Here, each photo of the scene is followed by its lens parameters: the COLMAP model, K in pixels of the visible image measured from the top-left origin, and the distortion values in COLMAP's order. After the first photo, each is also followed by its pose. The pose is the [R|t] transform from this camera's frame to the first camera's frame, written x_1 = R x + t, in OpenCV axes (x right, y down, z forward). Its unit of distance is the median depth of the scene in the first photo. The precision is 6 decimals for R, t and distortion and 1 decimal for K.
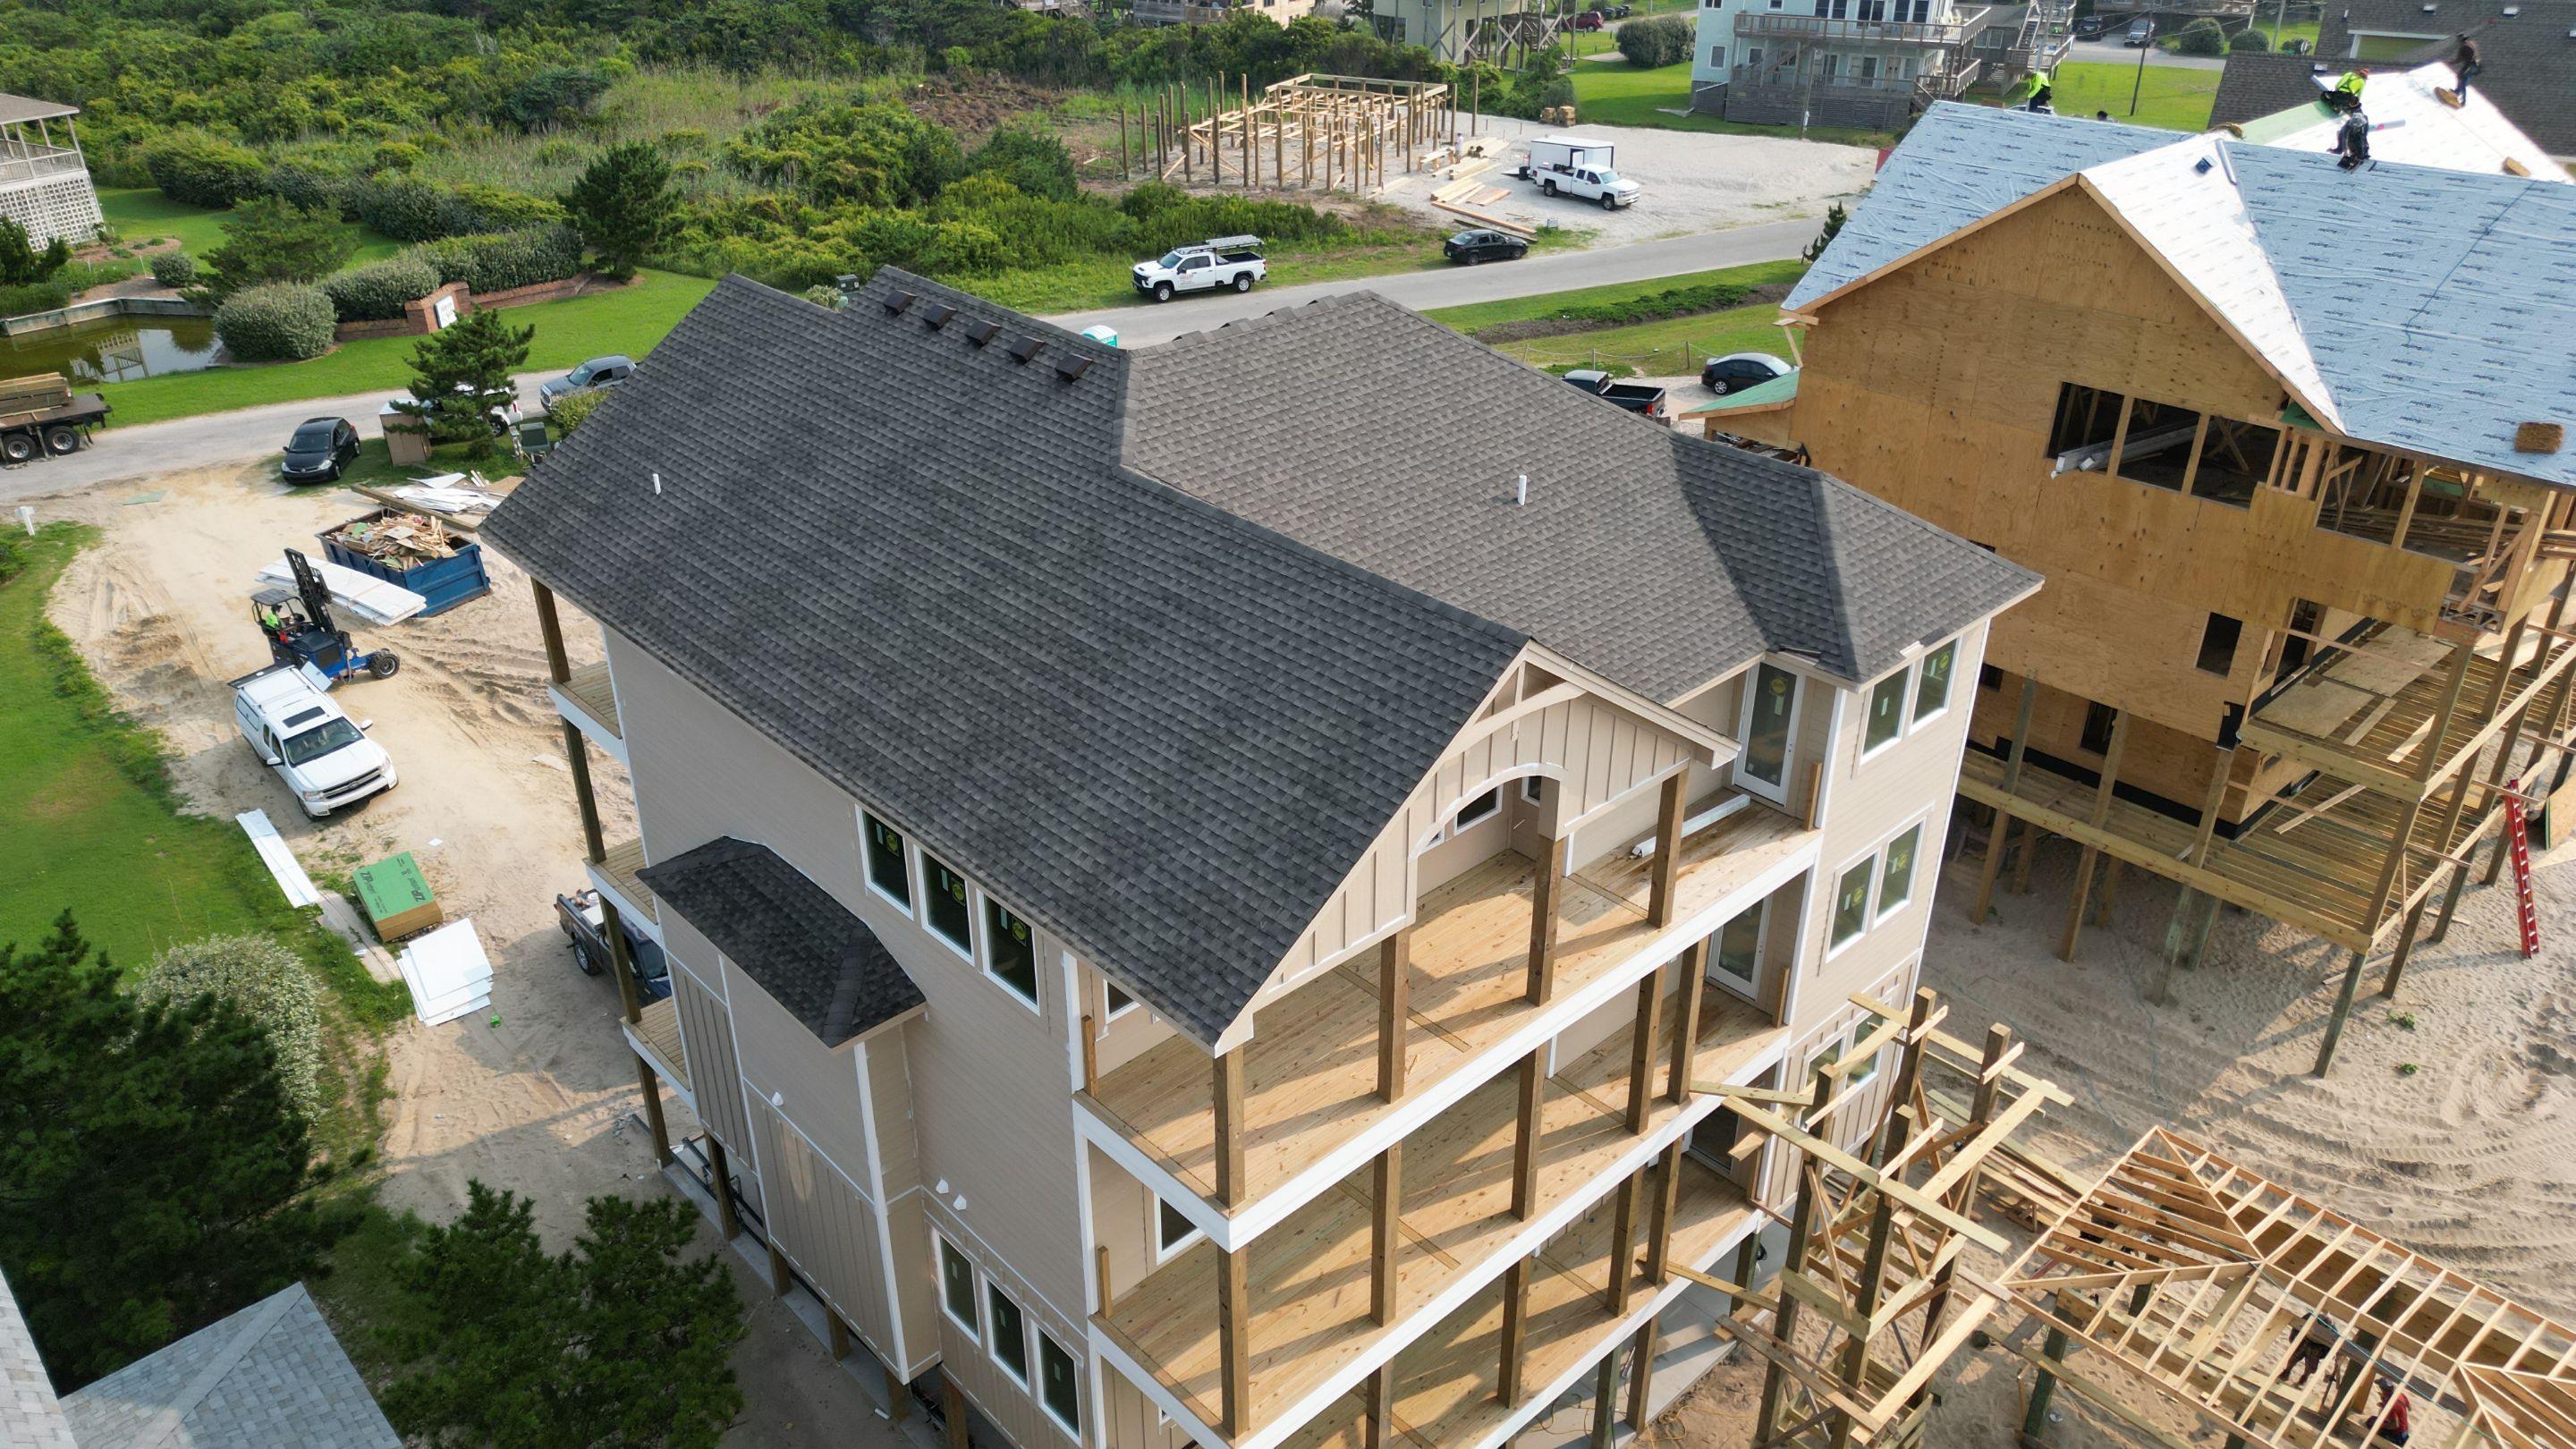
lens RADIAL K [[1802.3, 0, 1285.8], [0, 1802.3, 722.6], [0, 0, 1]] dist [0.064762, -0.063954]
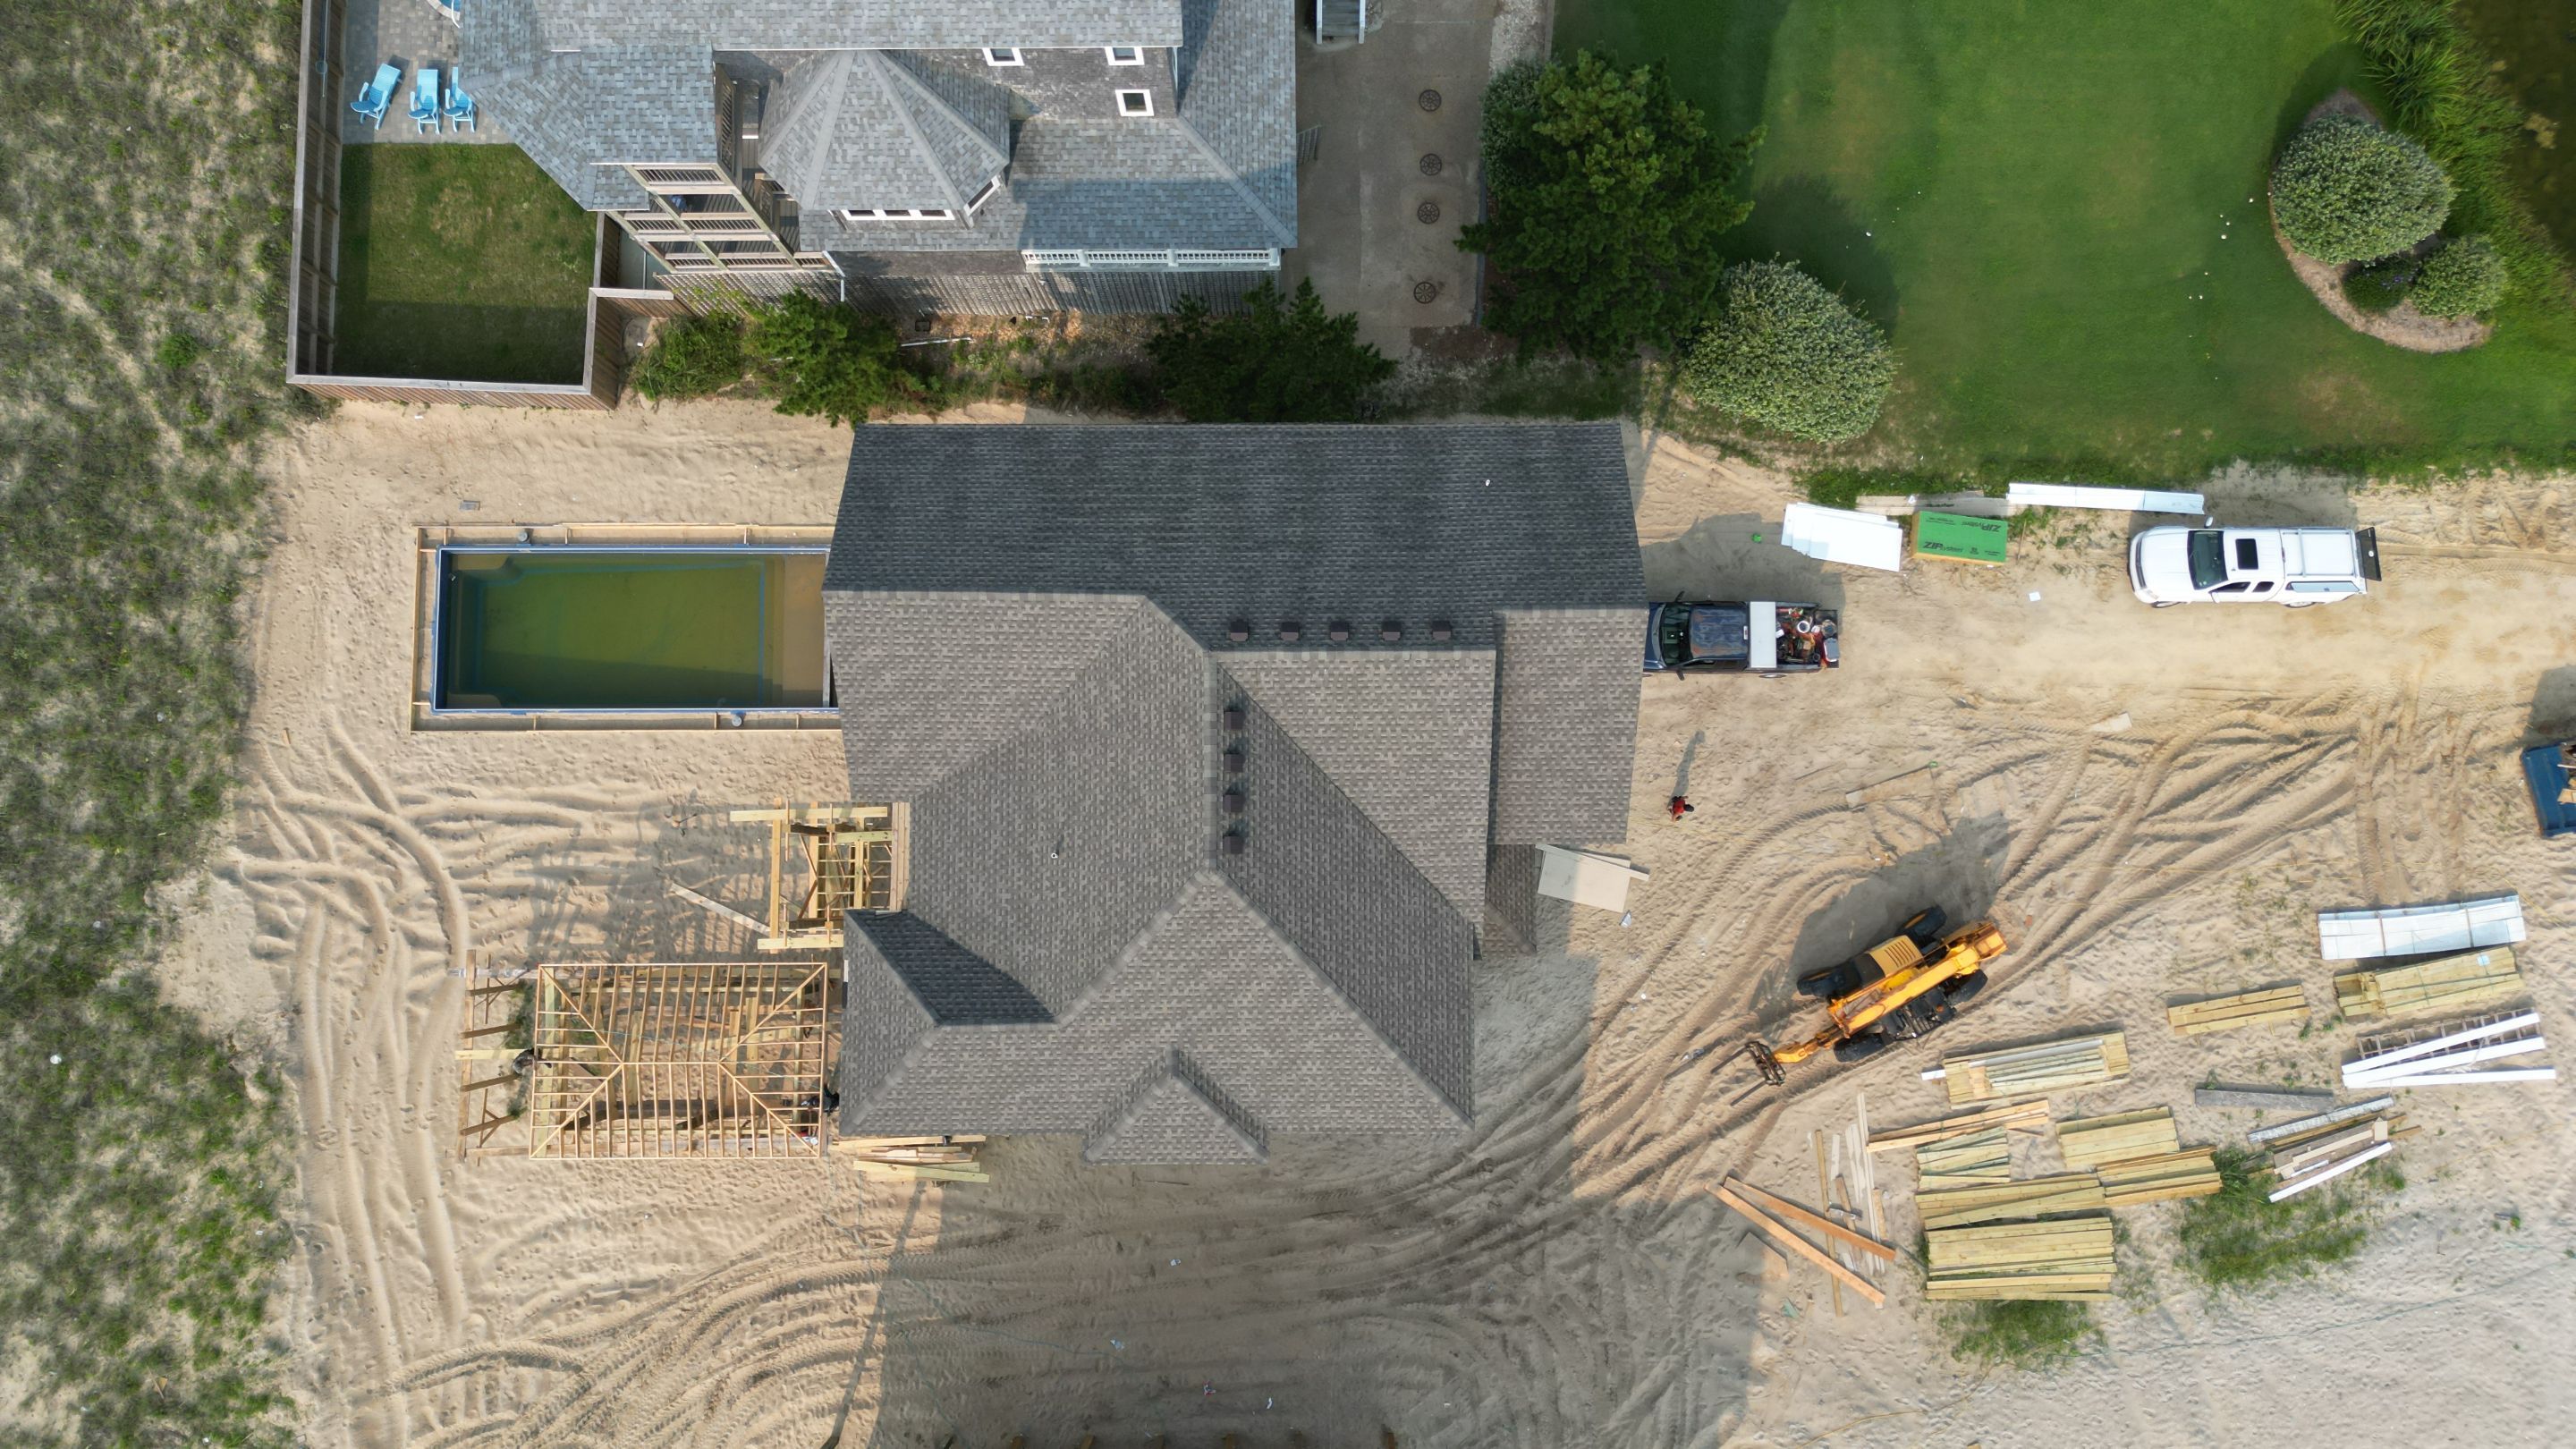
lens RADIAL K [[1802.3, 0, 1290.1], [0, 1802.3, 718.6], [0, 0, 1]] dist [0.064762, -0.063954]
pose [[-0.679424, 0.731157, -0.061587, 0.001142], [-0.341817, -0.241123, 0.908307, -0.559203], [0.649264, 0.638177, 0.413746, 0.148660]]
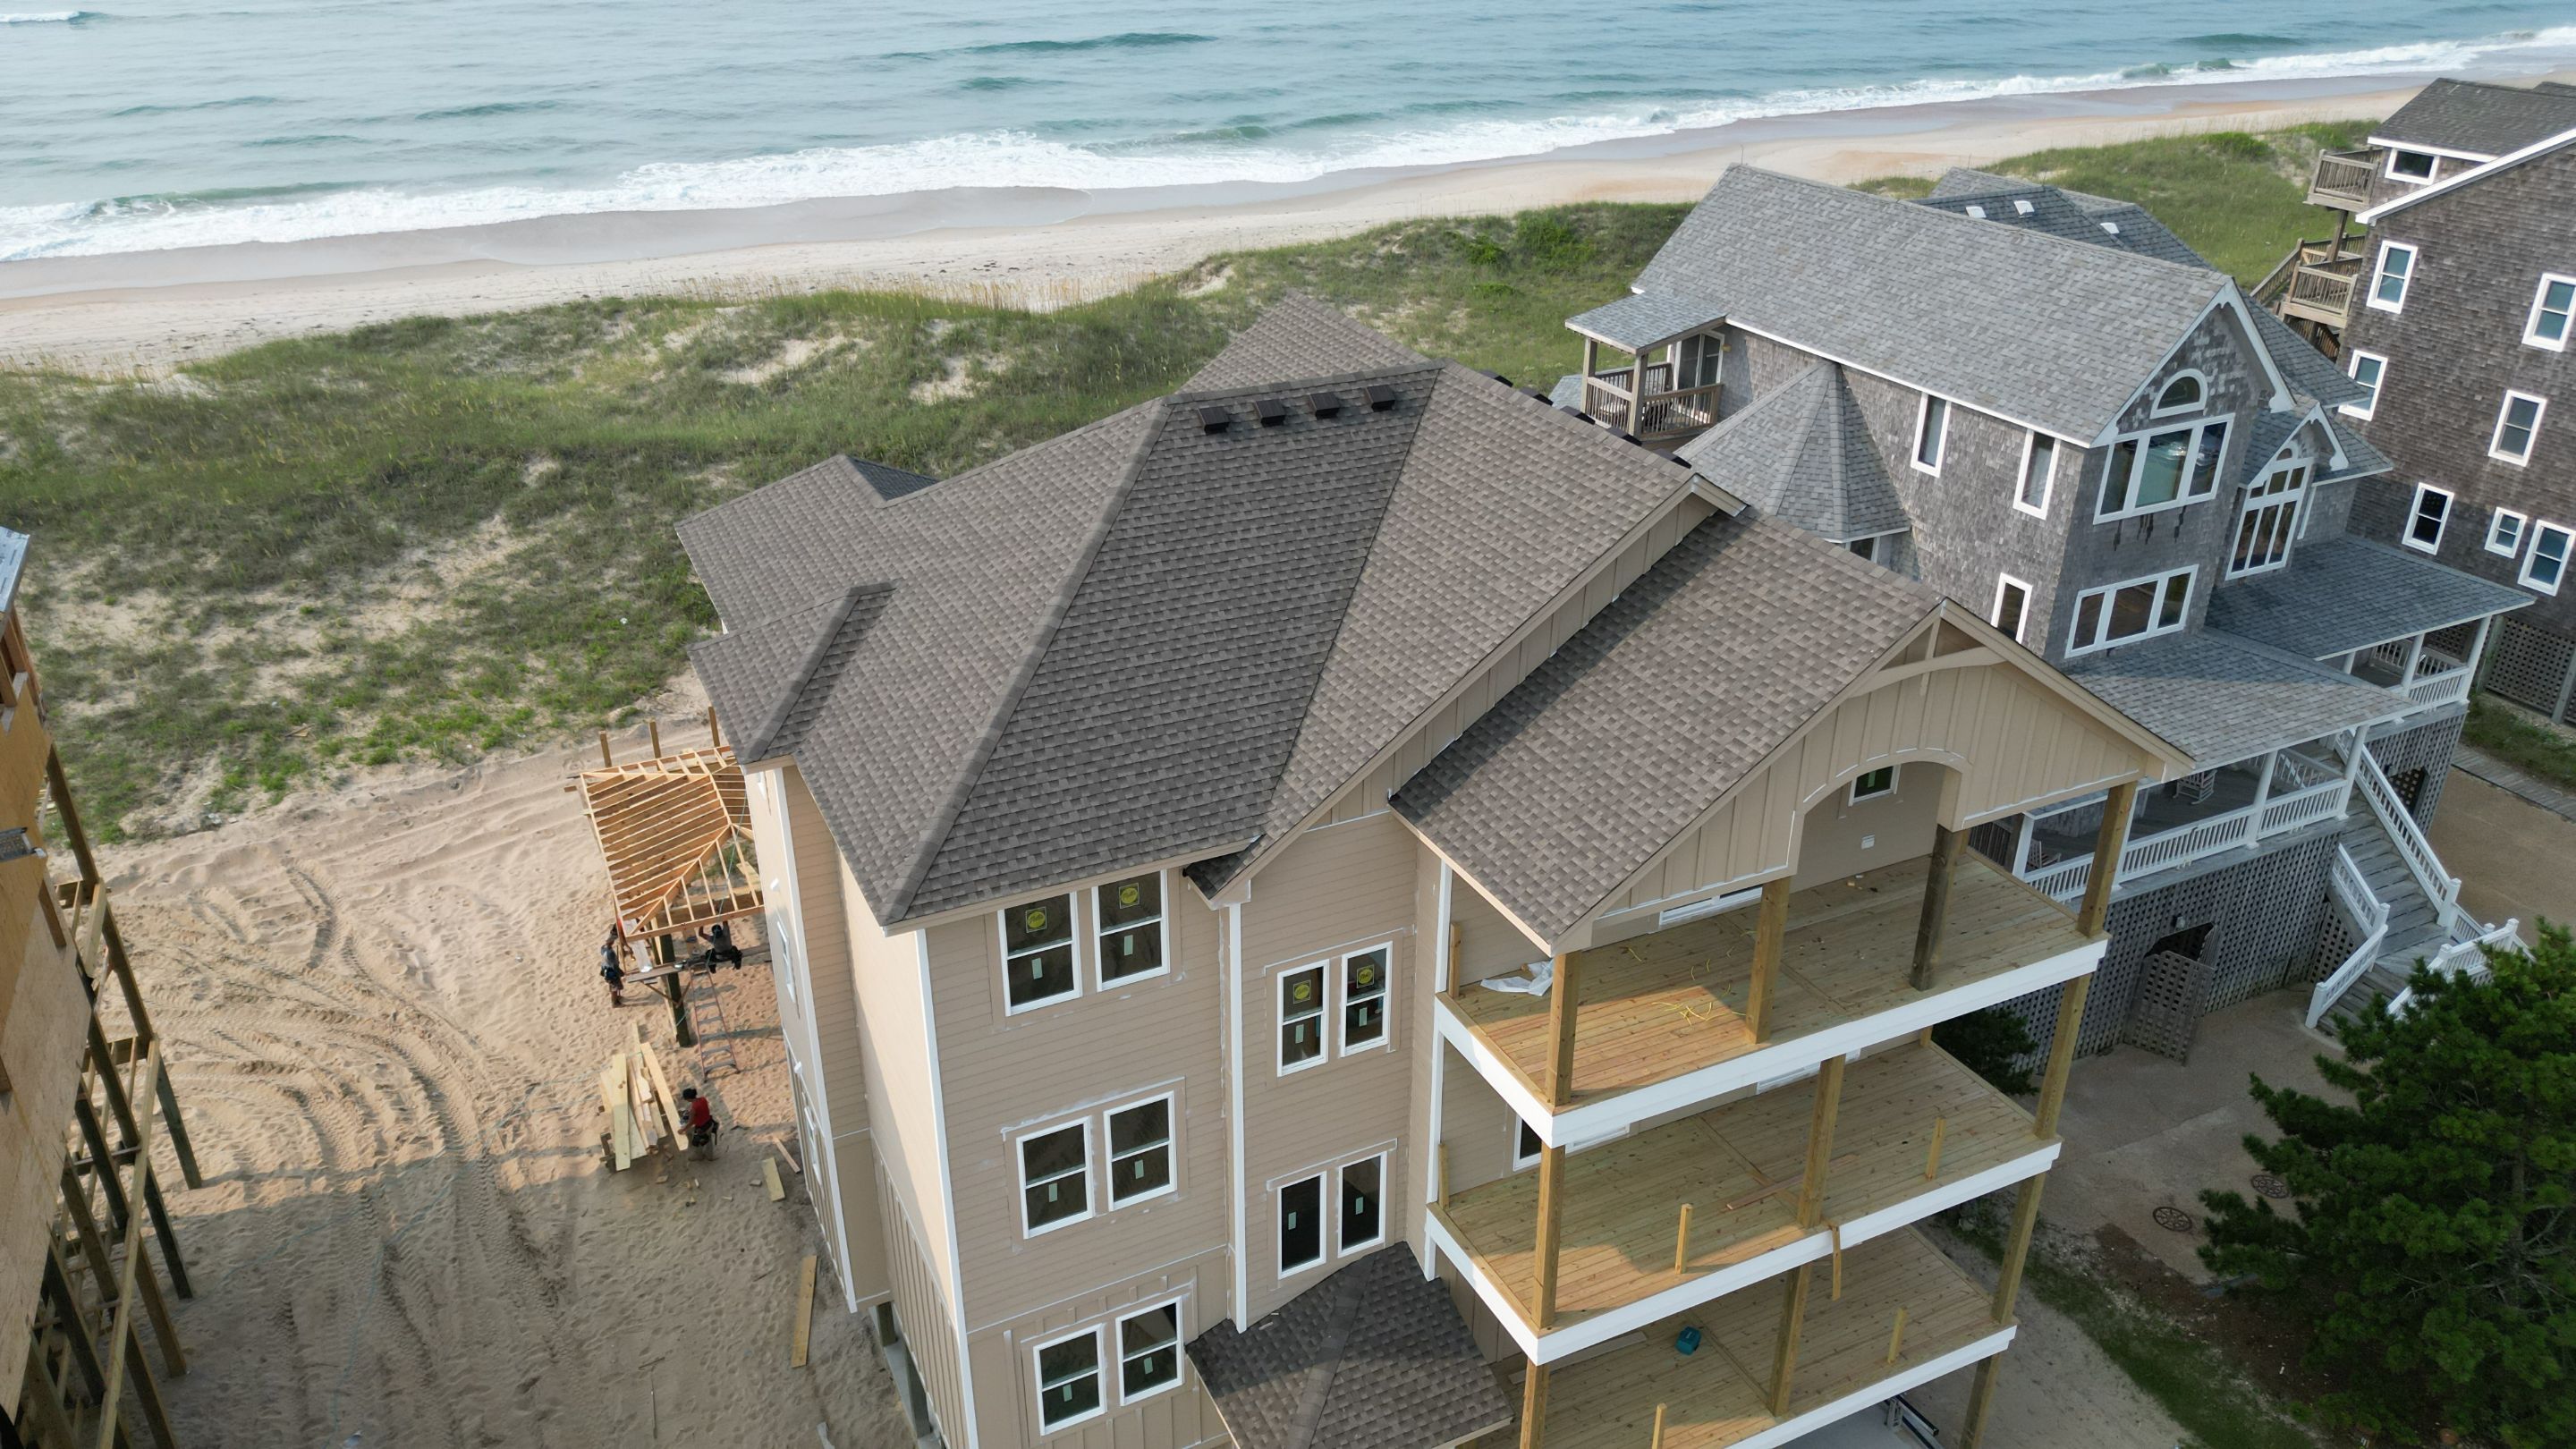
lens RADIAL K [[1802.3, 0, 1289.2], [0, 1802.3, 725.8], [0, 0, 1]] dist [0.064762, -0.063954]
pose [[-0.954923, -0.129839, 0.266954, -0.108071], [0.143603, 0.585007, 0.798214, -0.328691], [-0.259809, 0.800568, -0.539991, 0.609981]]
